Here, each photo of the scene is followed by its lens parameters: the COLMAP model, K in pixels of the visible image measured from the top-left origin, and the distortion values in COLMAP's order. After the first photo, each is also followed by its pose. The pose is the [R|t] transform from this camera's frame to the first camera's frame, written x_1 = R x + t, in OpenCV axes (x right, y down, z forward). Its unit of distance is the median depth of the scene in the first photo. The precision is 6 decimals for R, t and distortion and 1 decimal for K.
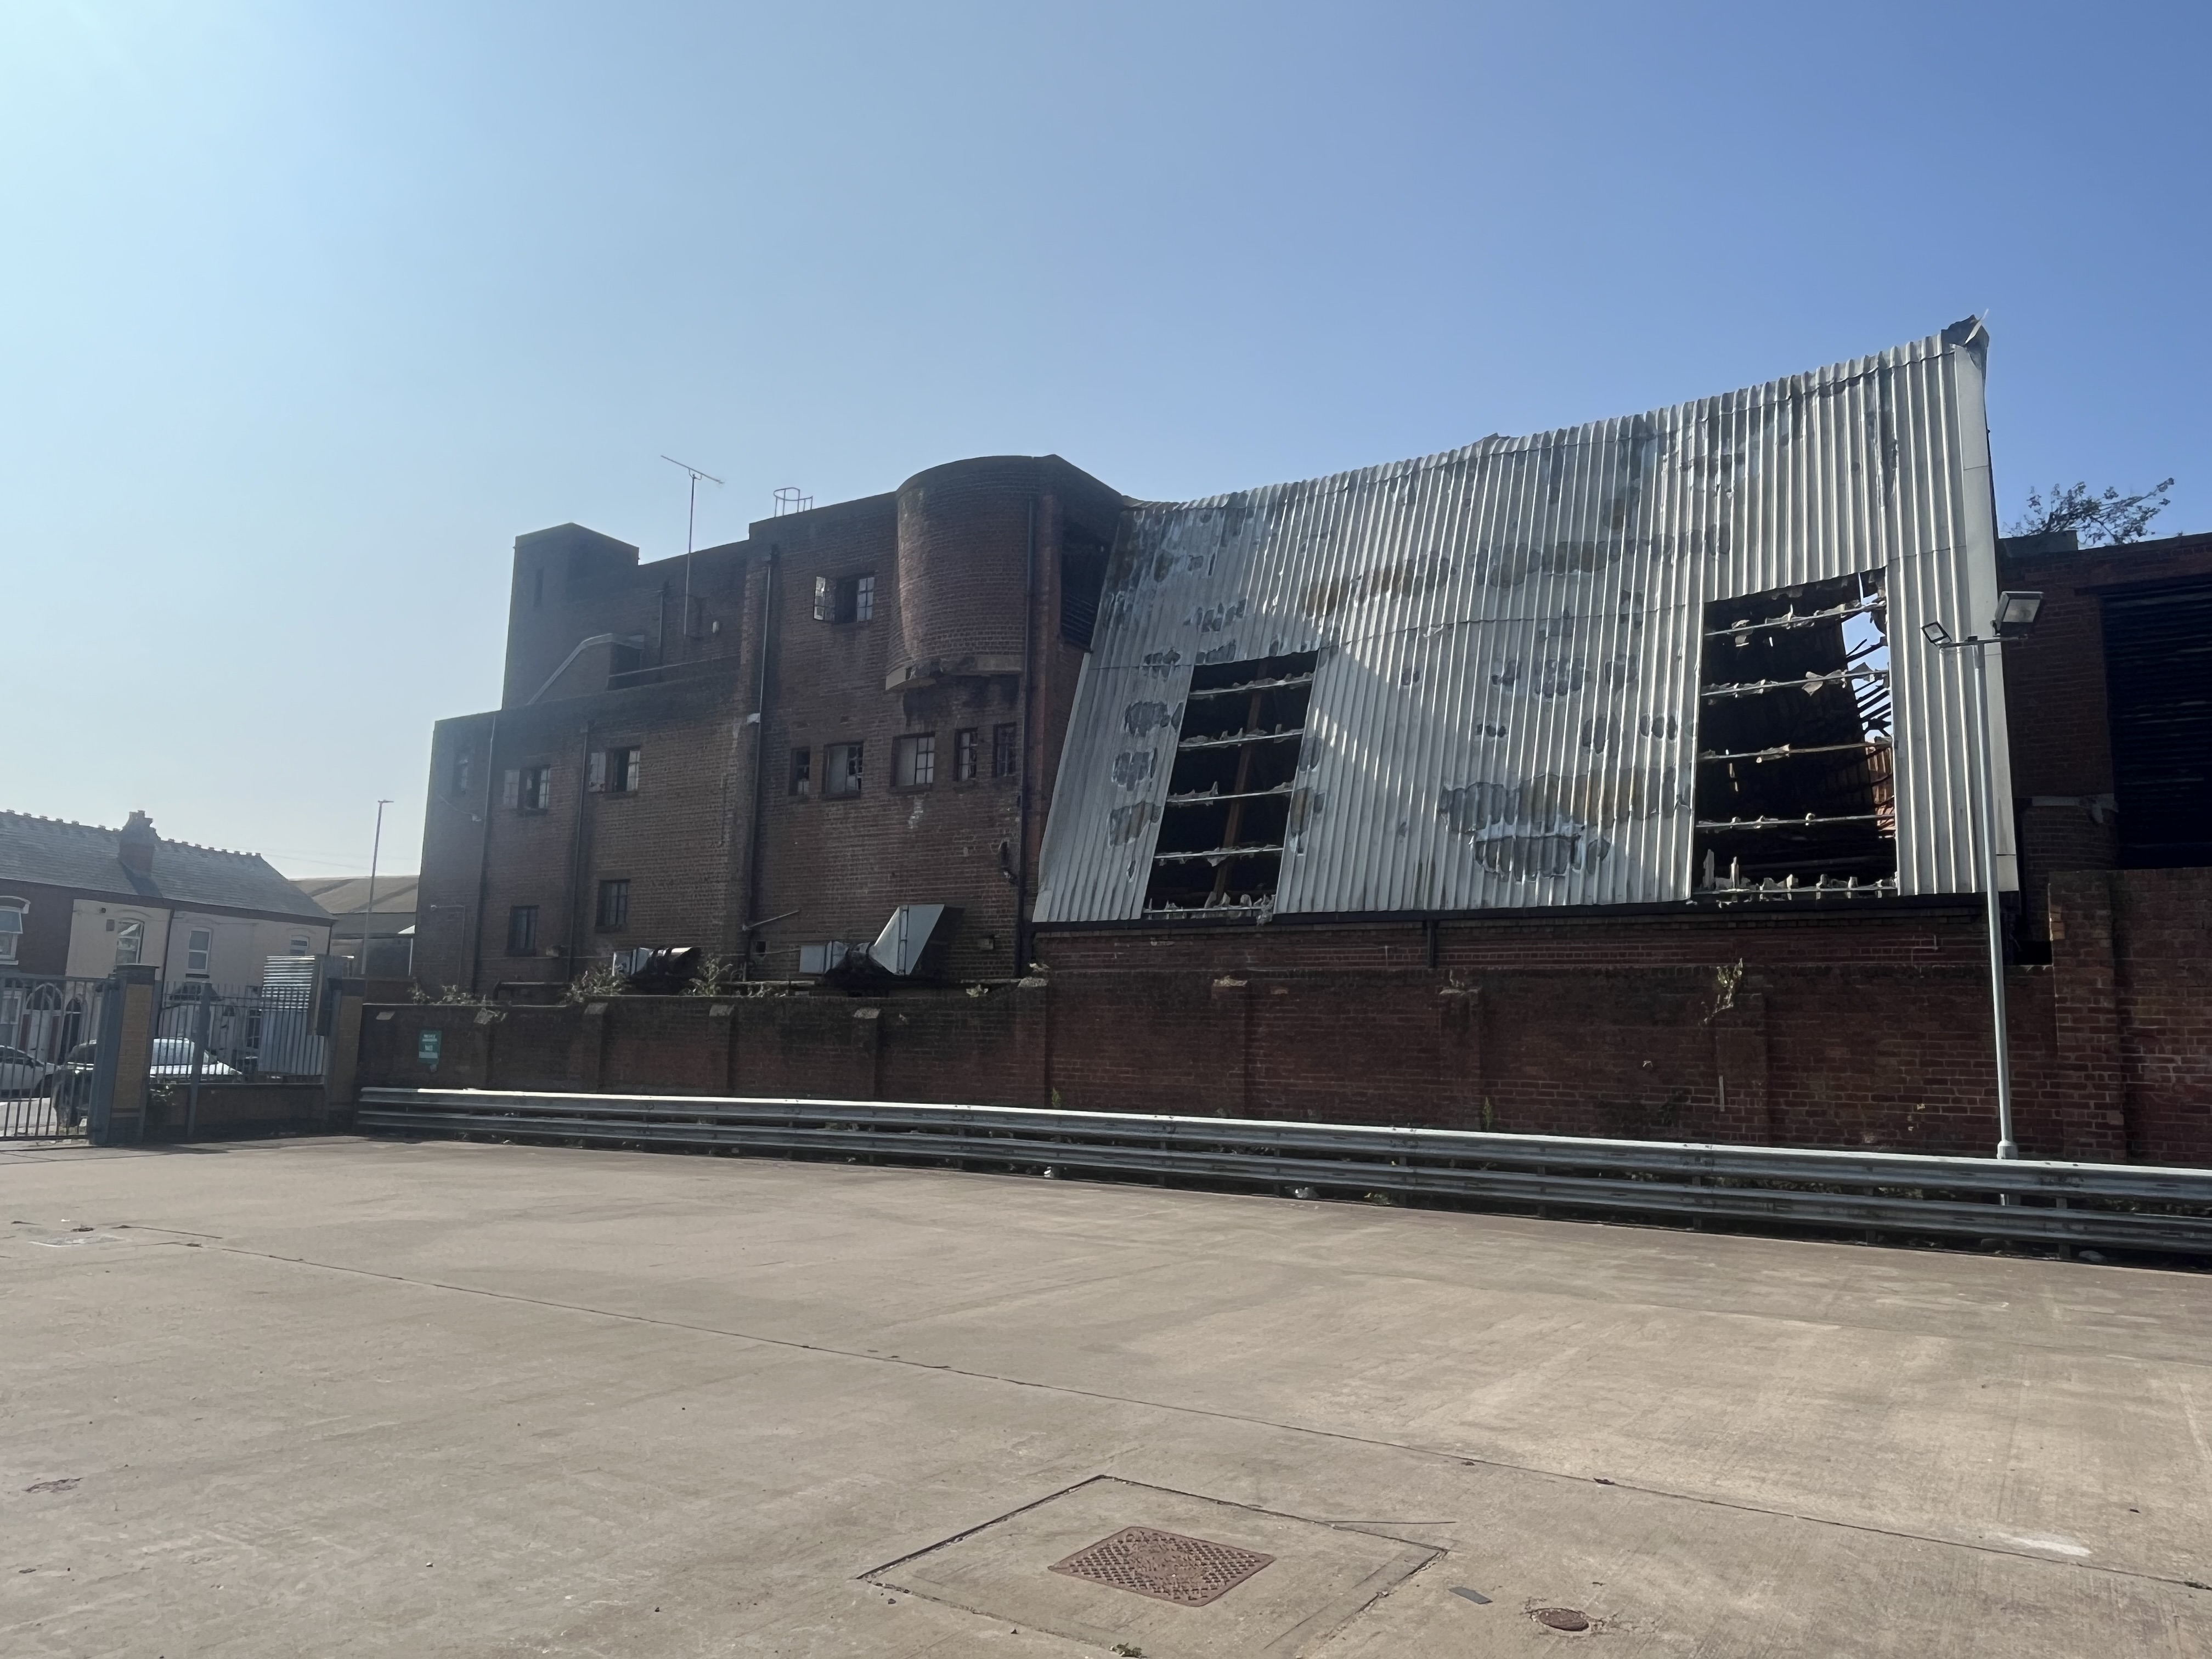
lens RADIAL K [[1521.9, 0, 1106.0], [0, 1521.9, 829.5], [0, 0, 1]] dist [-0.000298, -0.000010]
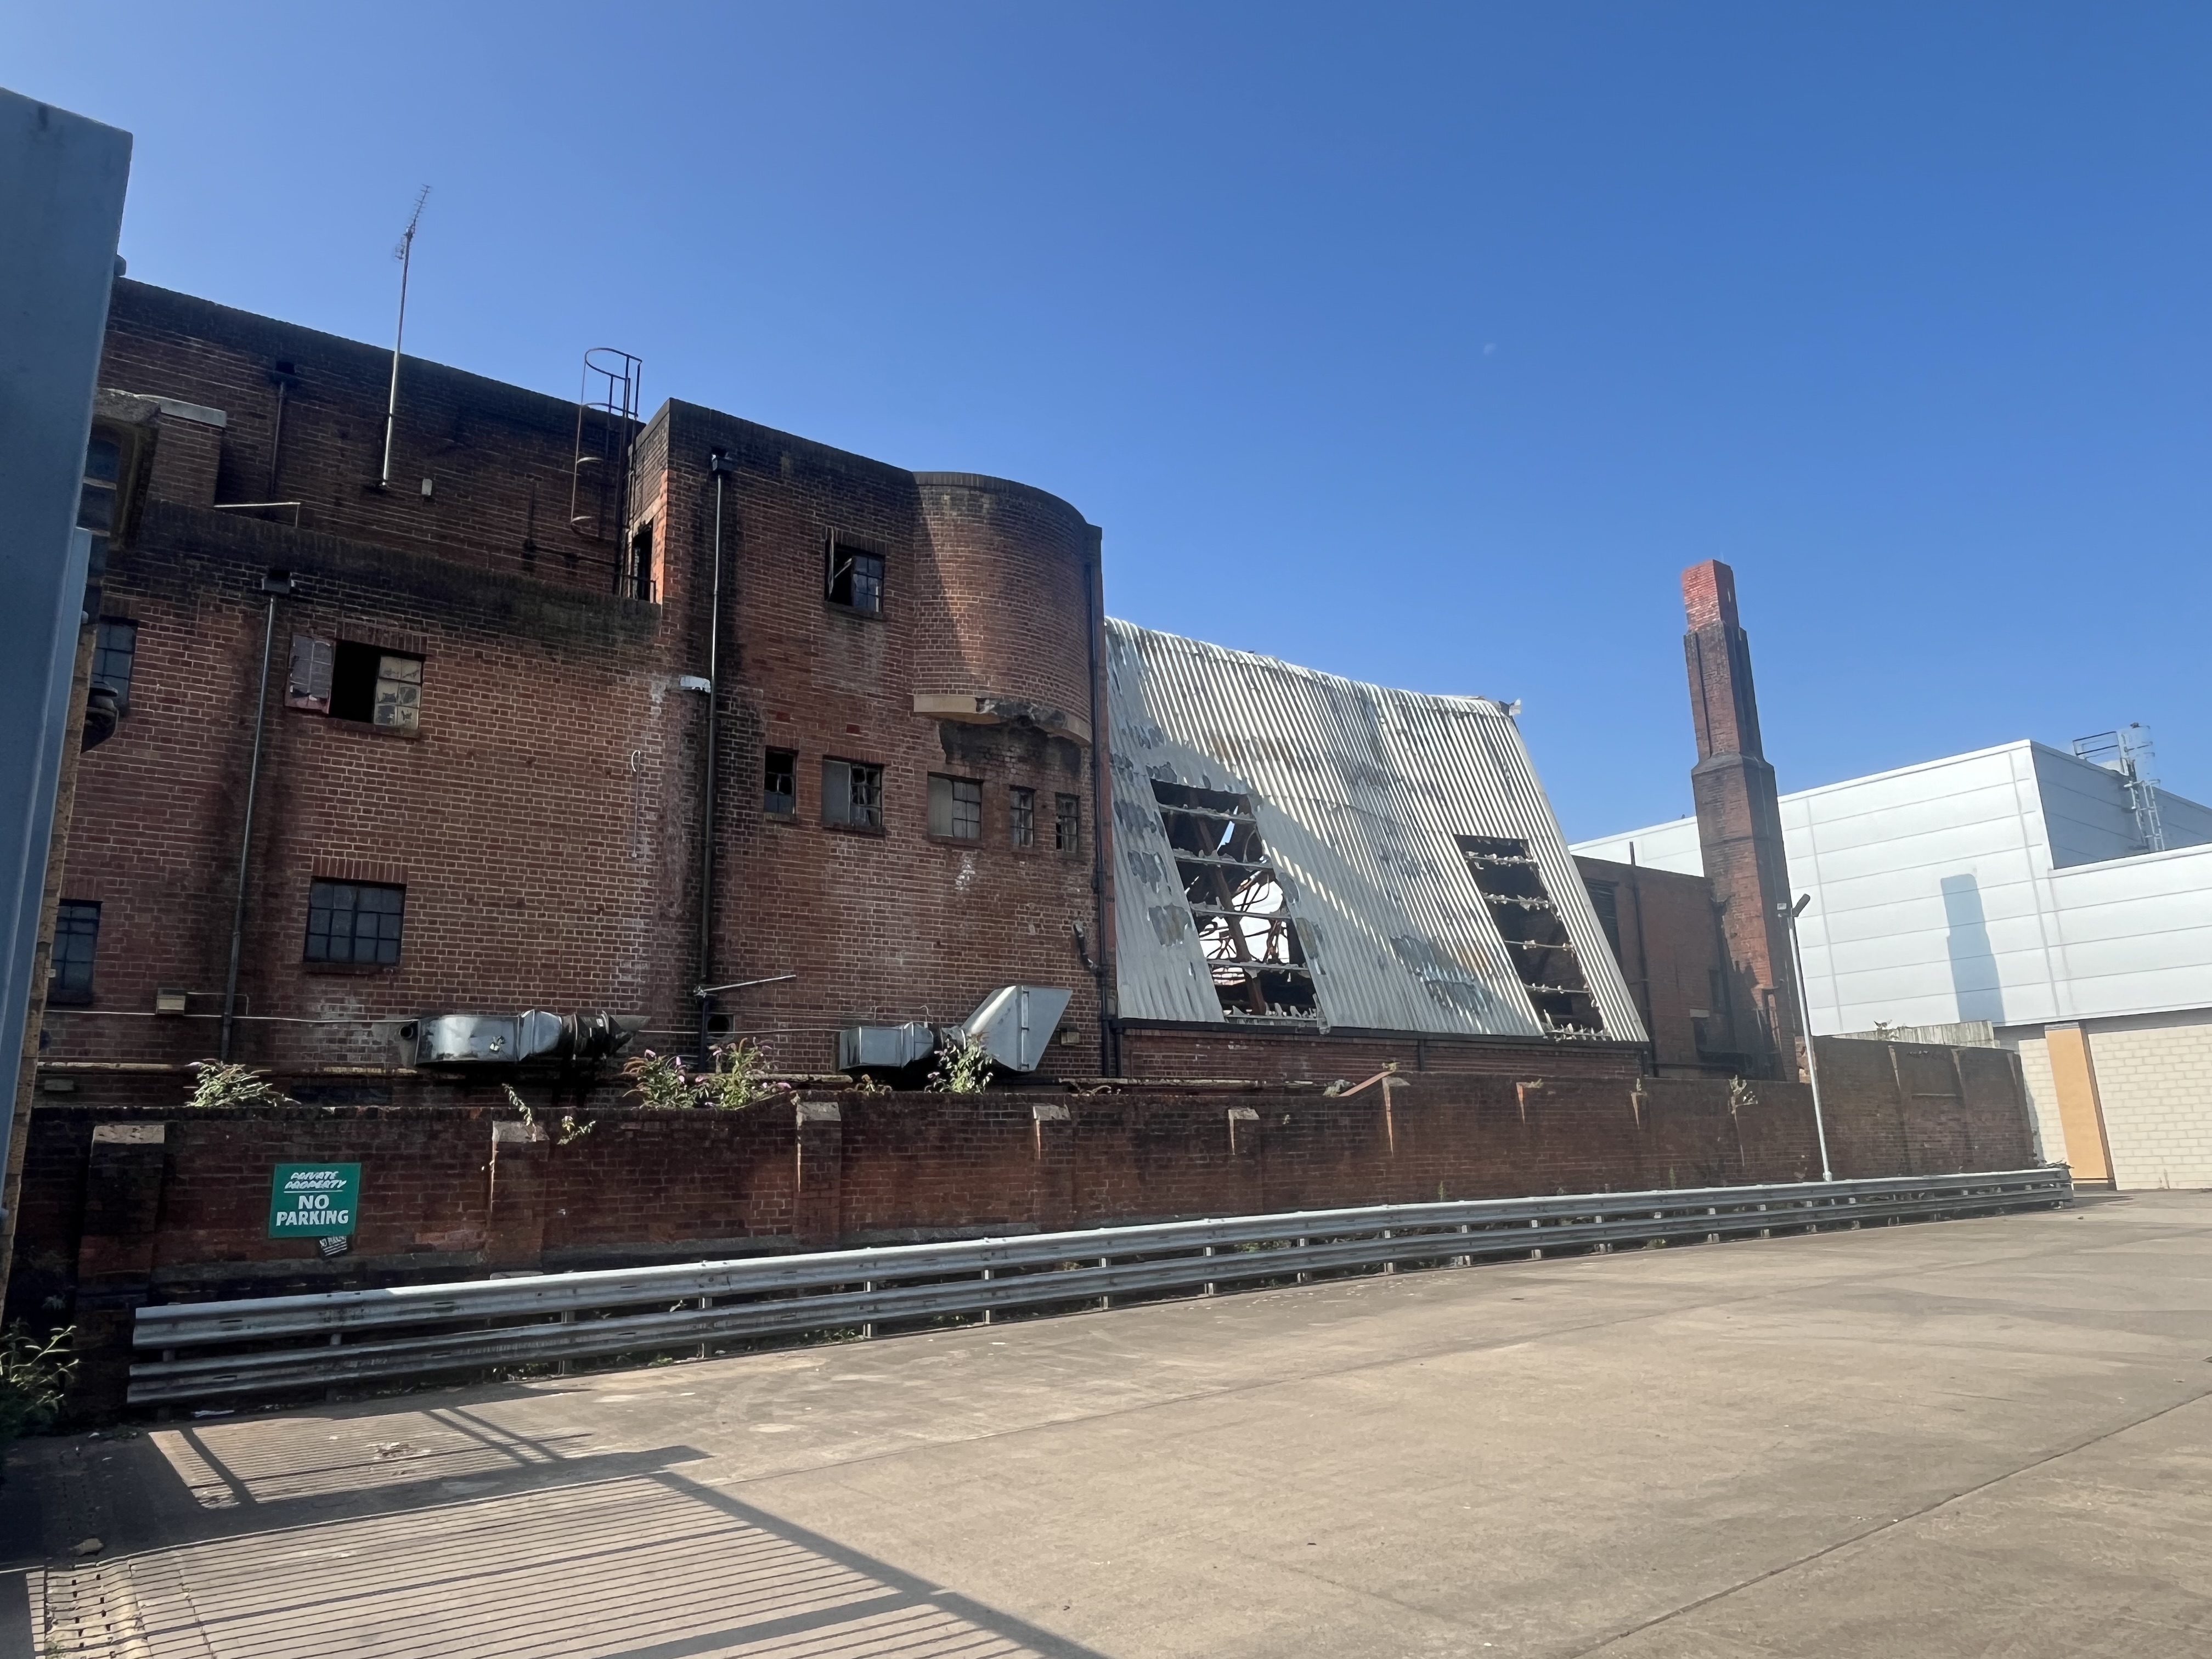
lens RADIAL K [[1432.5, 0, 1106.0], [0, 1432.5, 829.5], [0, 0, 1]] dist [-0.005140, -0.000070]
pose [[0.345821, 0.183484, 0.920186, -0.799804], [-0.095358, 0.982489, -0.160070, 0.081403], [-0.933442, -0.032391, 0.357262, 0.642282]]
